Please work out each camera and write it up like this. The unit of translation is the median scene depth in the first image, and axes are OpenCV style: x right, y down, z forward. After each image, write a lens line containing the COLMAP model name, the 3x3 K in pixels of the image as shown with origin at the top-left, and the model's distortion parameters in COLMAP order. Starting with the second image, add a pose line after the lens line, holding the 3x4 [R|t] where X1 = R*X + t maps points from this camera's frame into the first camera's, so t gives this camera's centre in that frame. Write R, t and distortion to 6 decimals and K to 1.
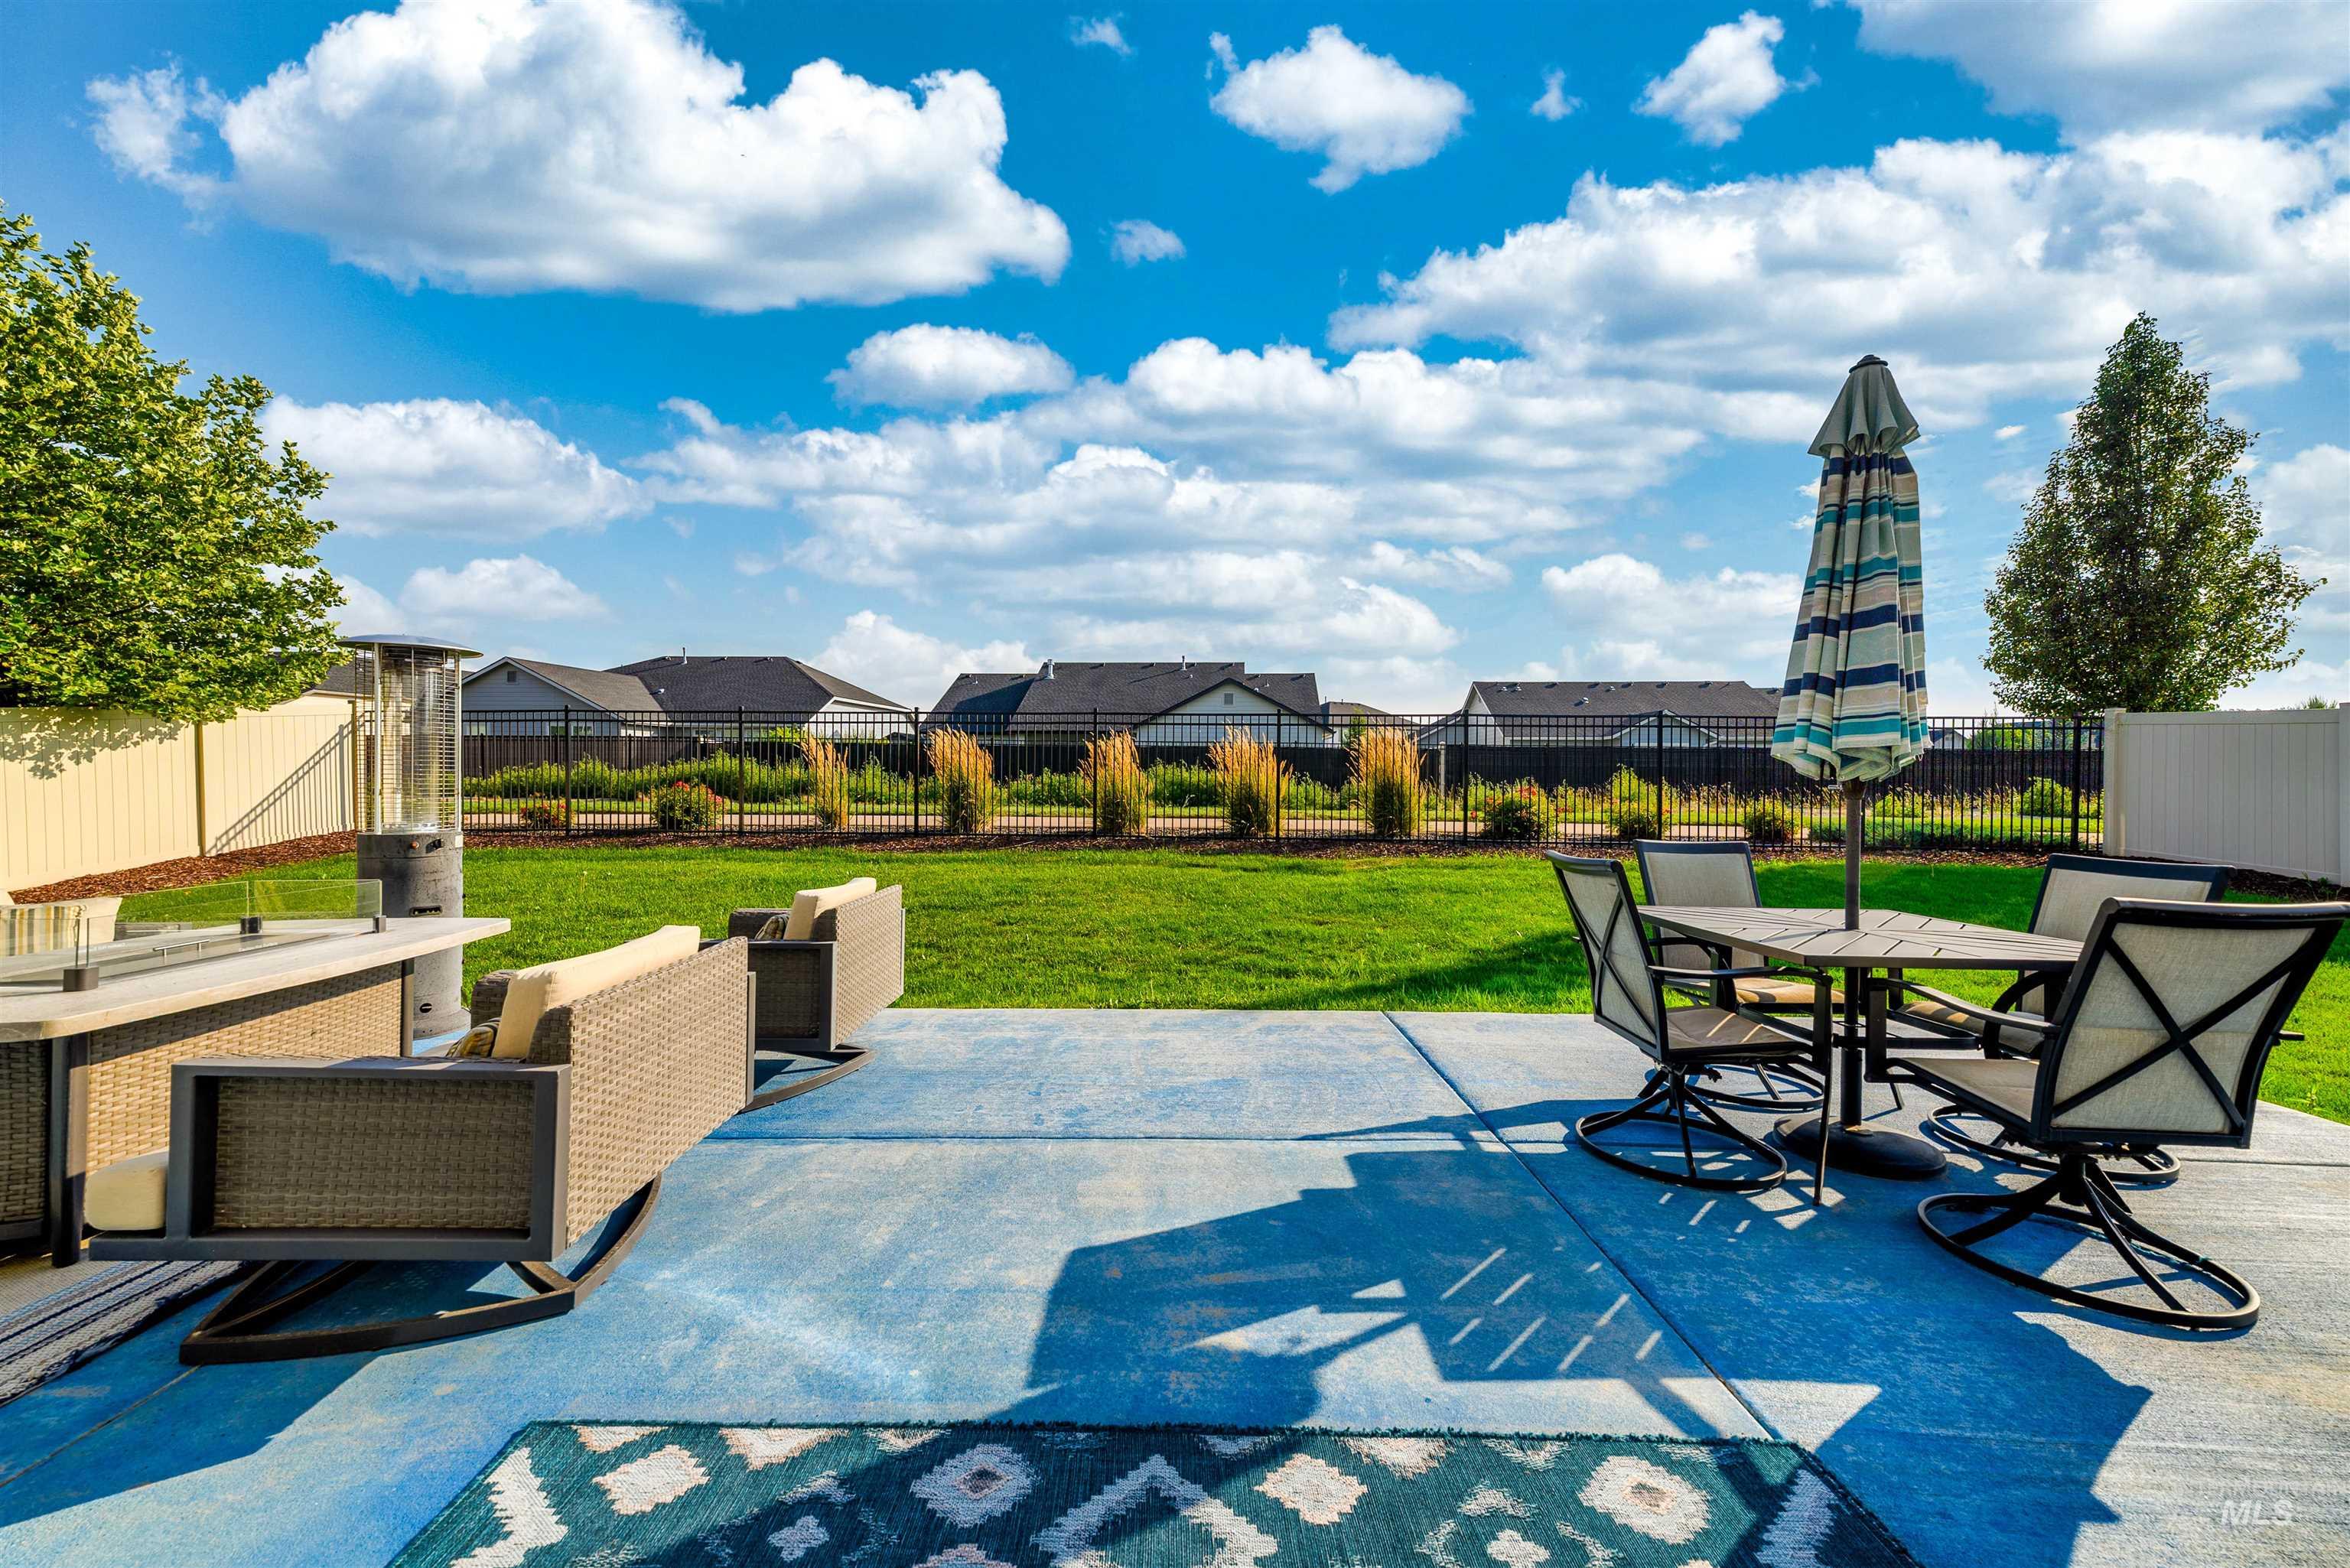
lens RADIAL K [[941.8, 0, 1175.0], [0, 941.8, 784.0], [0, 0, 1]] dist [0.000210, 0.000347]
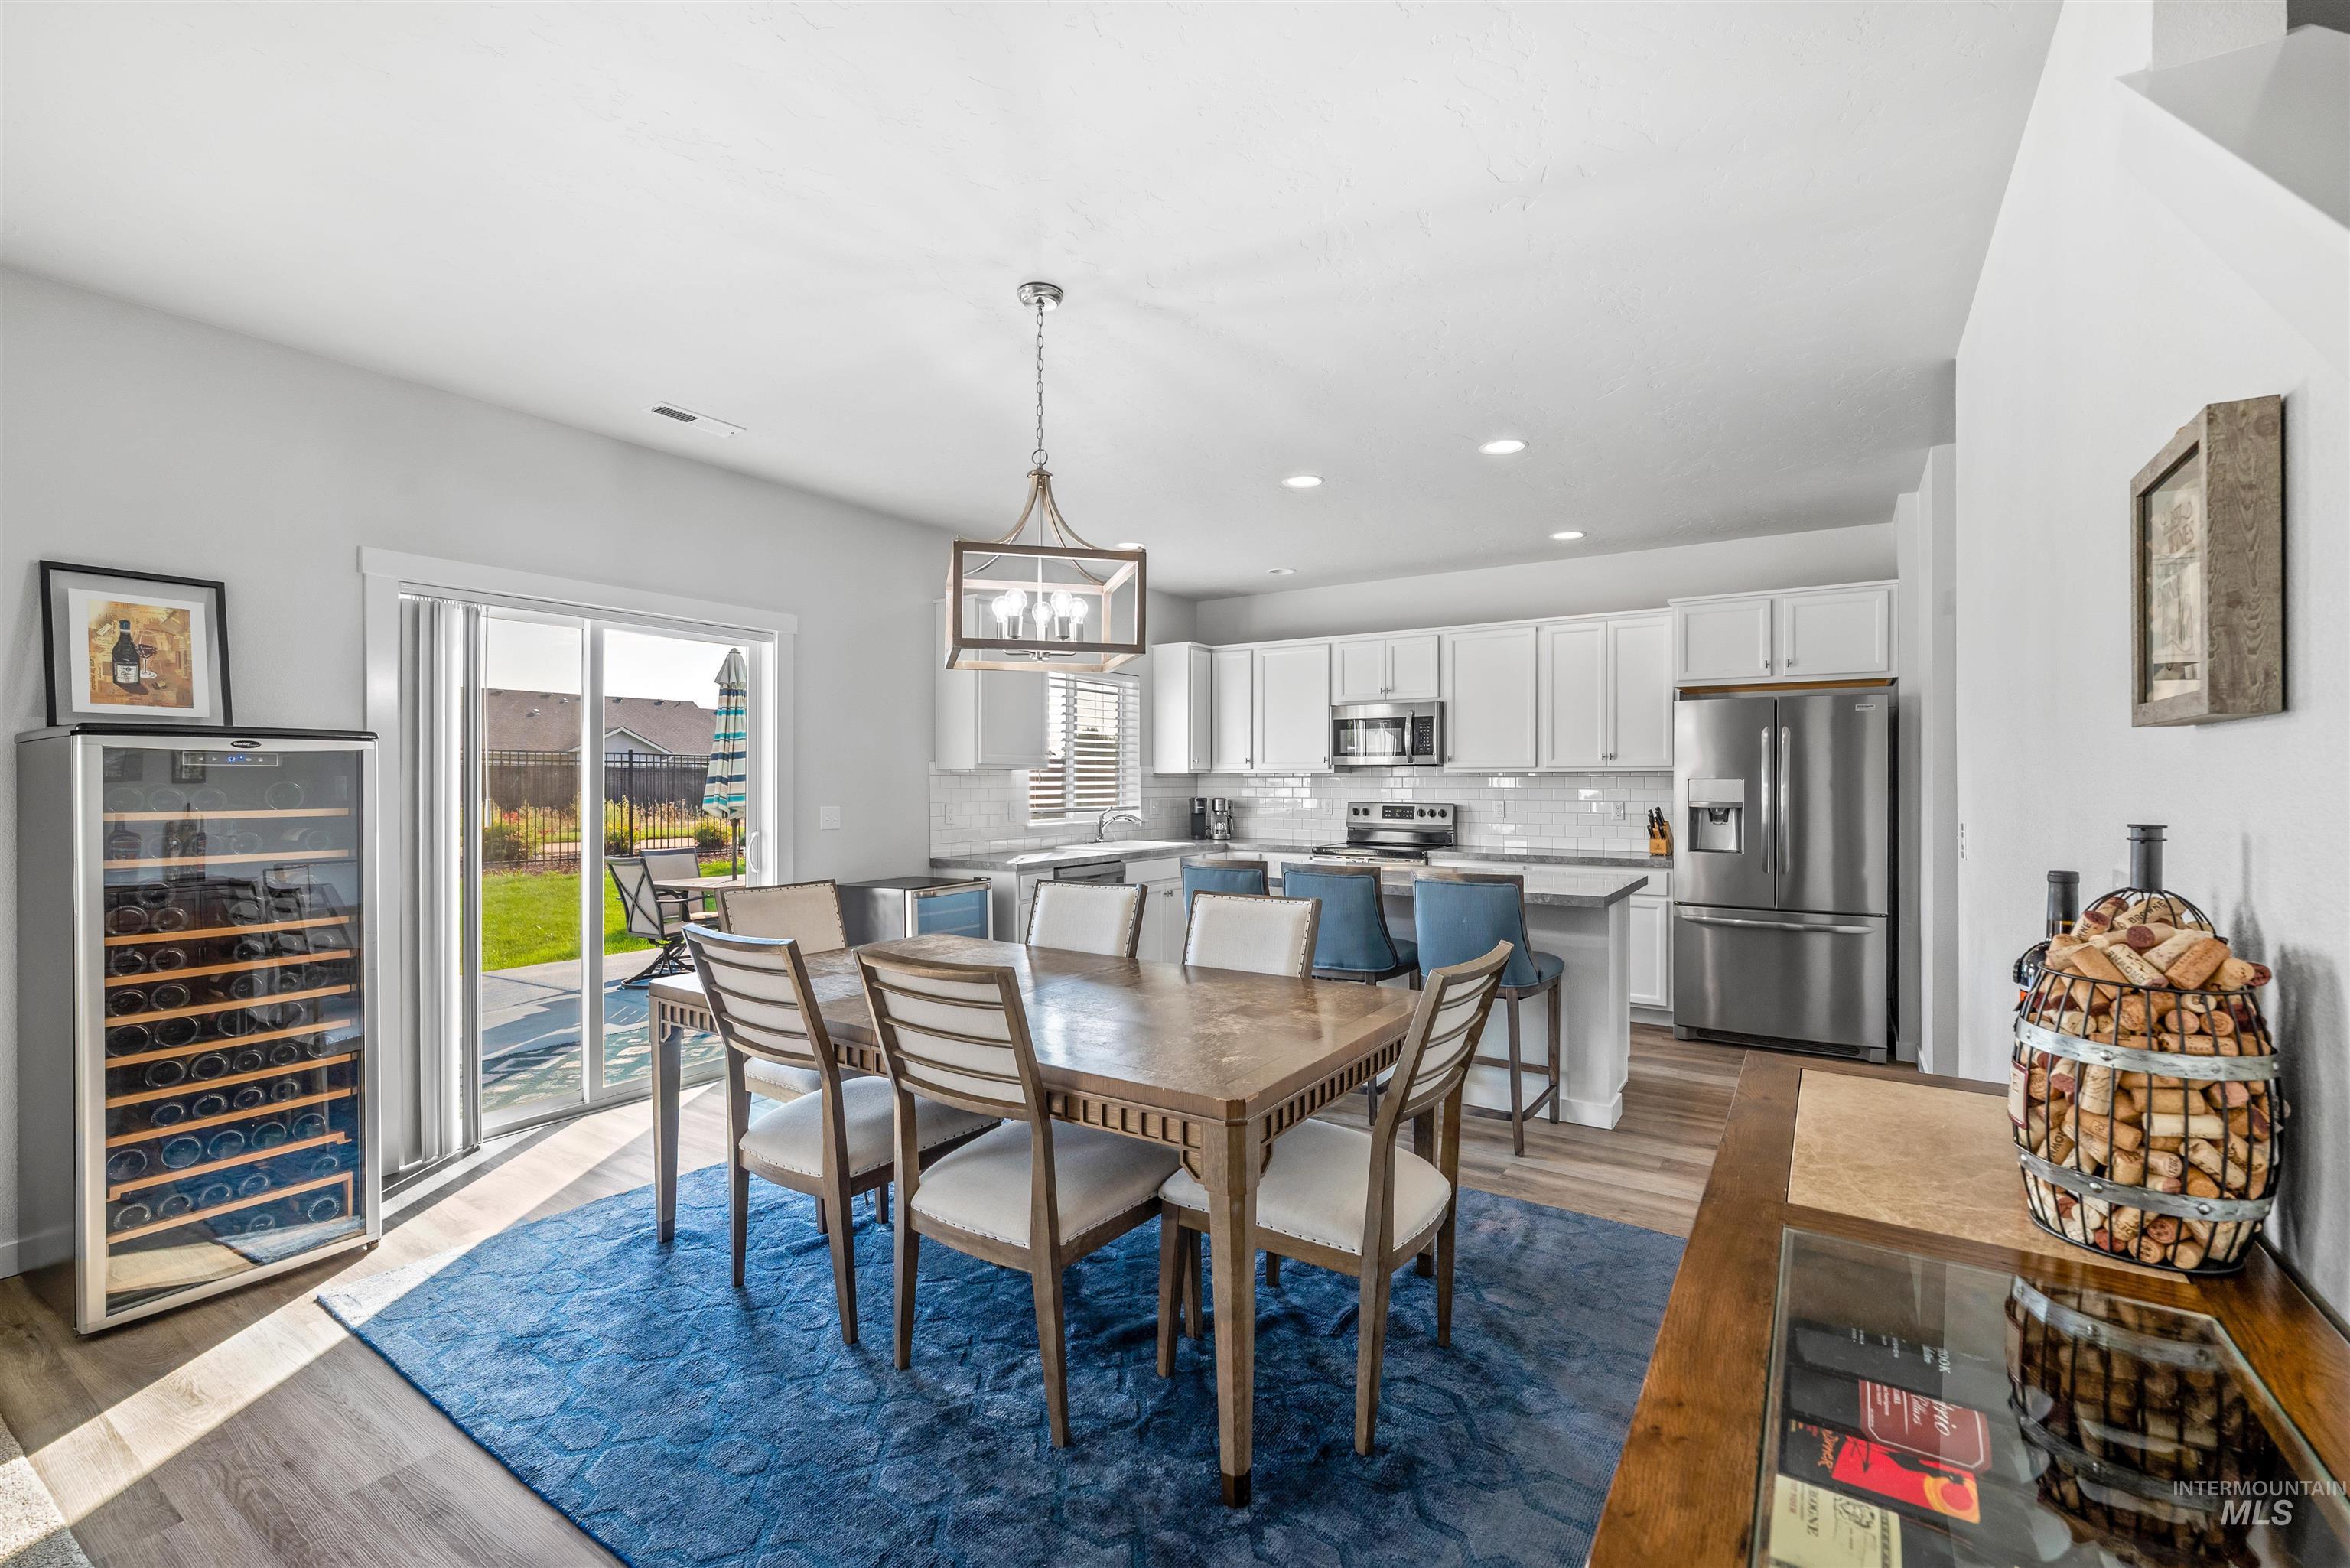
lens RADIAL K [[1005.3, 0, 1175.0], [0, 1005.3, 784.0], [0, 0, 1]] dist [-0.000790, -0.000256]
pose [[0.549905, -0.010386, 0.835163, -0.201244], [0.017541, 0.999846, 0.000884, -0.019595], [-0.835043, 0.014164, 0.550002, -0.338138]]
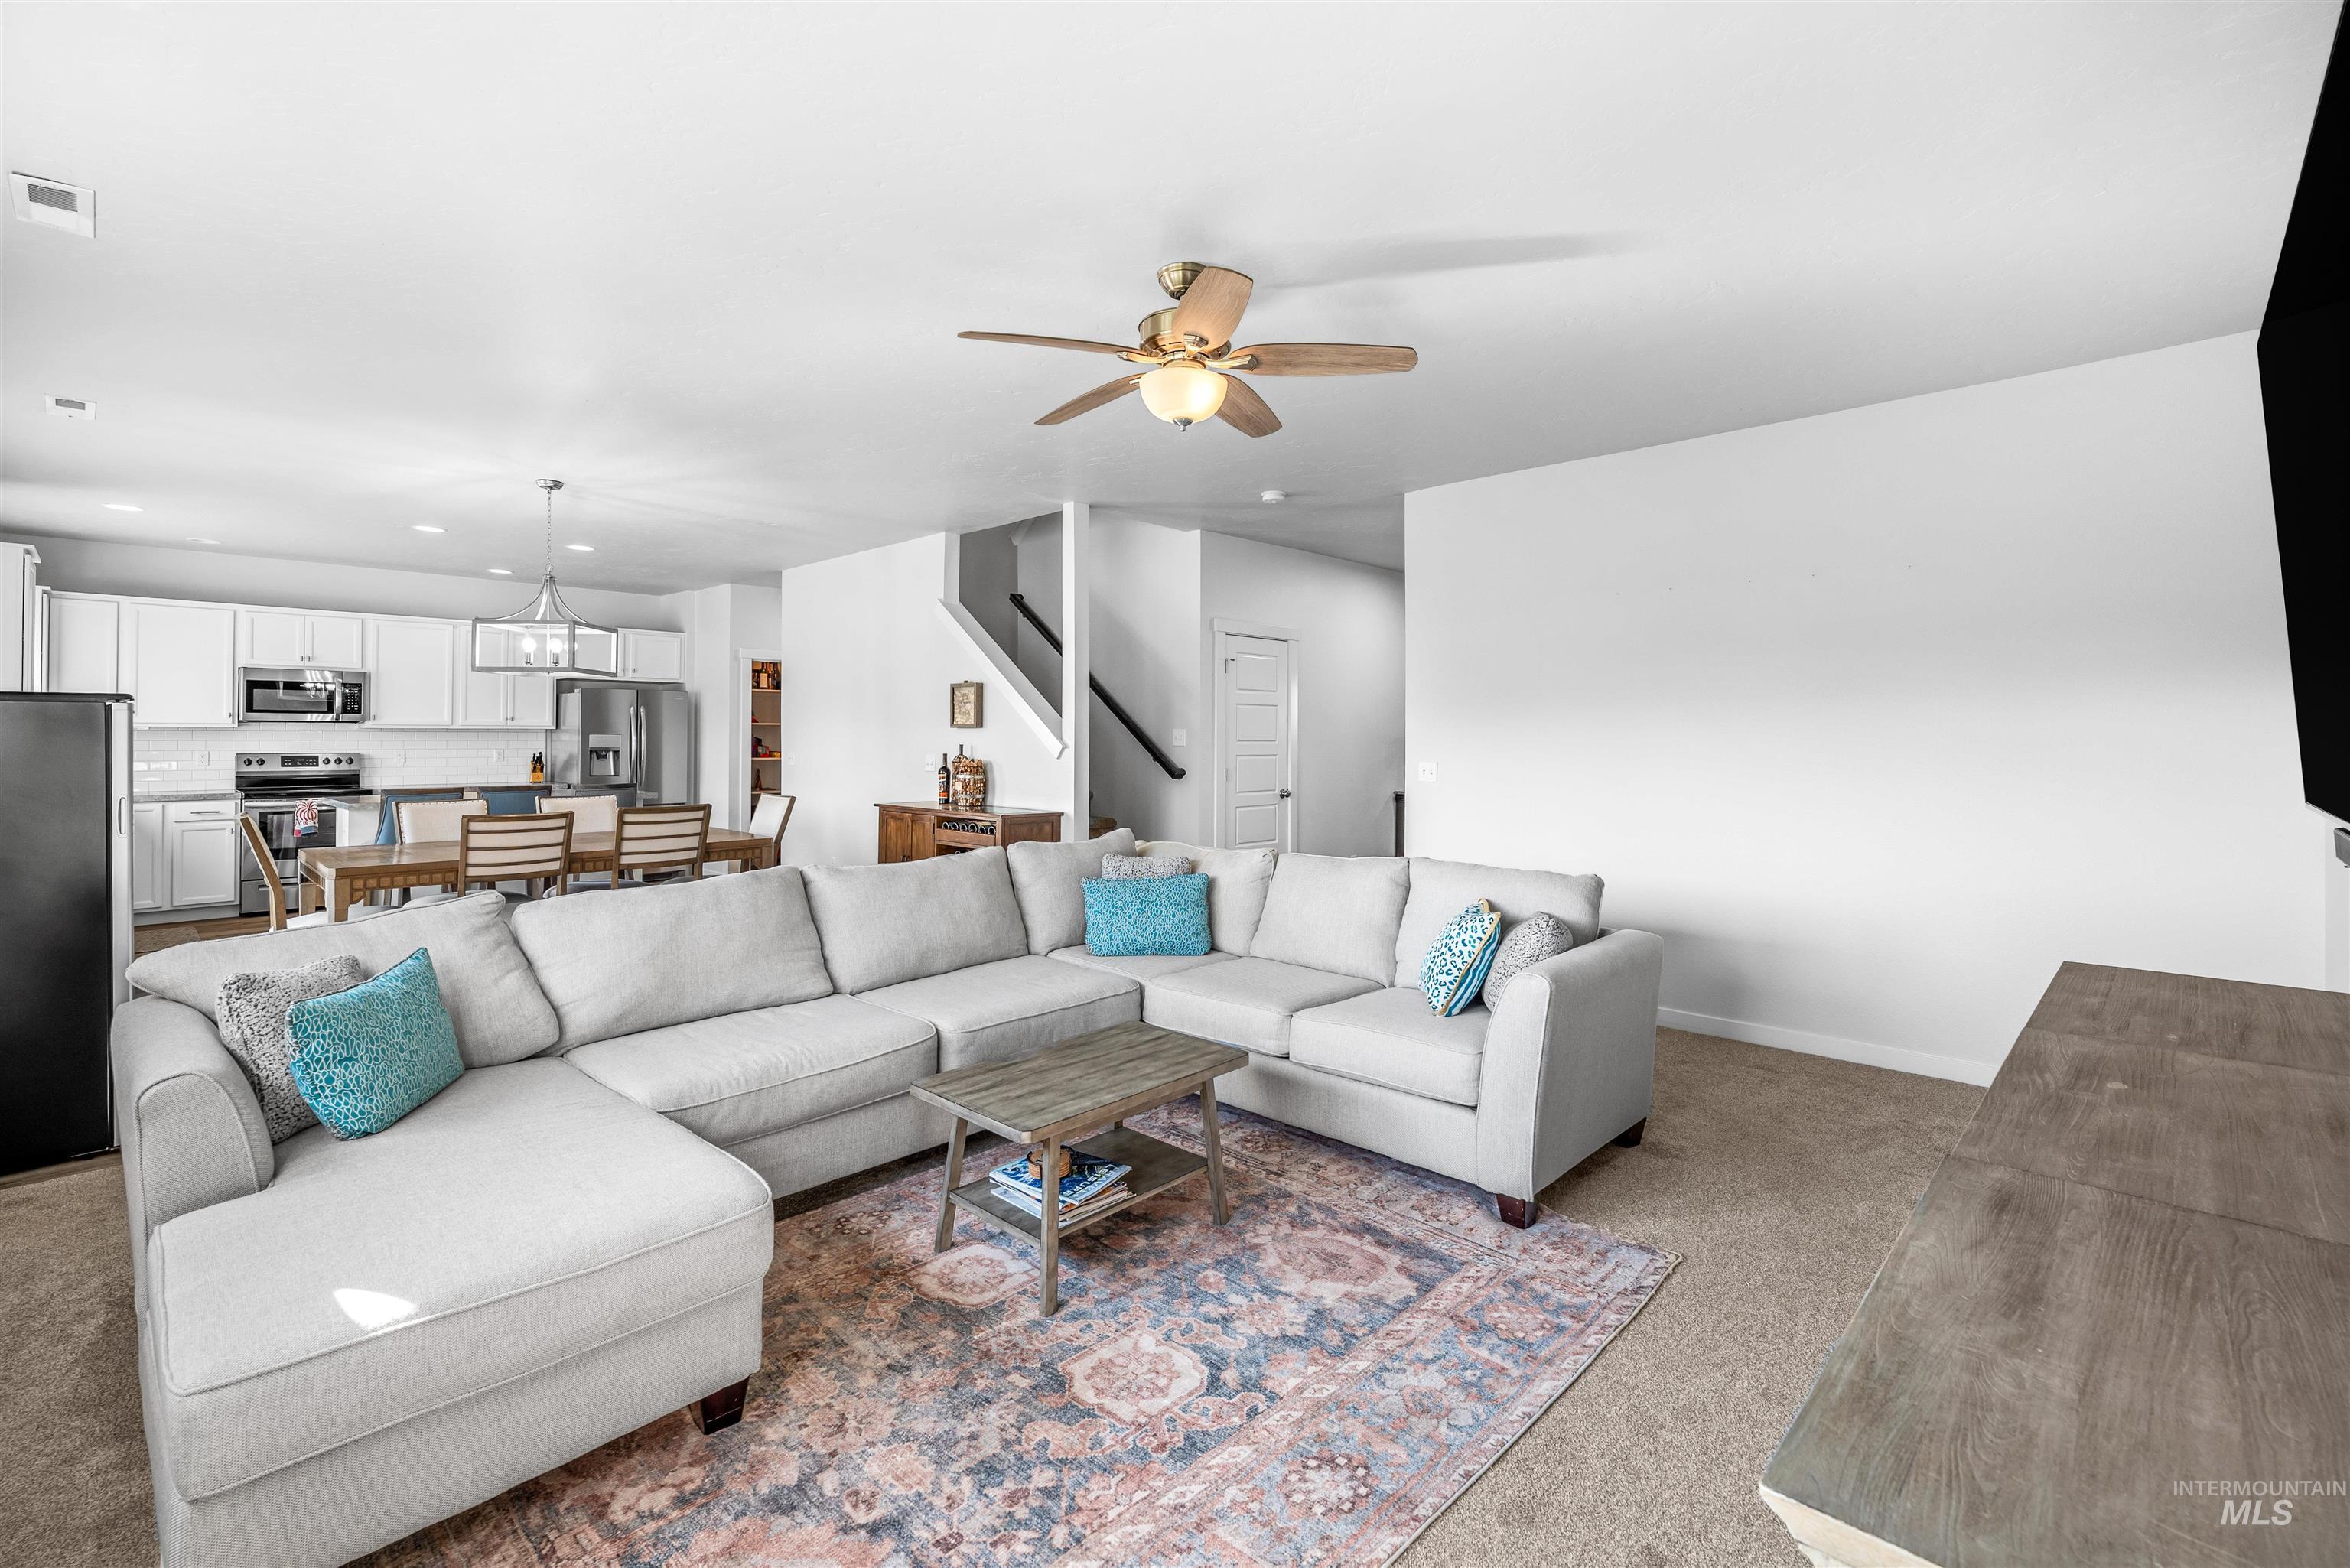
lens RADIAL K [[1020.9, 0, 1179.2], [0, 1020.9, 728.4], [0, 0, 1]] dist [0.001337, -0.005873]
pose [[-0.720531, -0.004288, 0.693410, -0.523227], [0.000865, 0.999975, 0.007082, -0.026325], [-0.693422, 0.005703, -0.720509, -0.066264]]
